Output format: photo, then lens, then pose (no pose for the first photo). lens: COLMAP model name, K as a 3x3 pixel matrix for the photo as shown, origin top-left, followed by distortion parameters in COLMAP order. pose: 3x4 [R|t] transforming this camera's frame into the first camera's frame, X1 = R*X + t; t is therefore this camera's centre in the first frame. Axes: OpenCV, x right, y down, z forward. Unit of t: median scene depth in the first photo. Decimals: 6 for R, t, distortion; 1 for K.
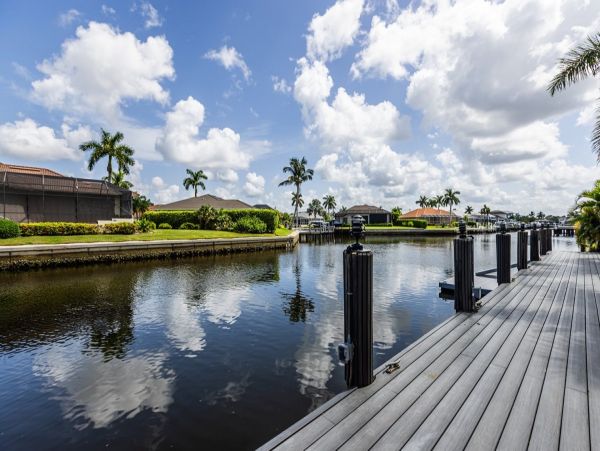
lens RADIAL K [[273.4, 0, 300.0], [0, 273.4, 225.5], [0, 0, 1]] dist [0.000653, 0.000141]
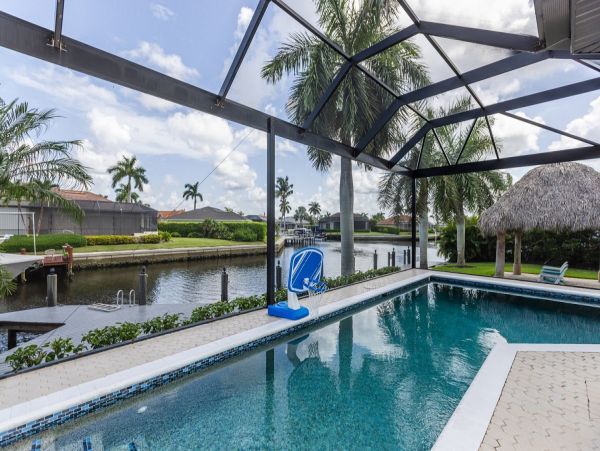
lens RADIAL K [[273.4, 0, 300.0], [0, 273.4, 225.5], [0, 0, 1]] dist [0.000653, 0.000141]
pose [[0.999061, 0.012545, 0.041462, 0.019732], [-0.012298, 0.999905, -0.006192, -0.036126], [-0.041536, 0.005677, 0.999121, -0.246961]]
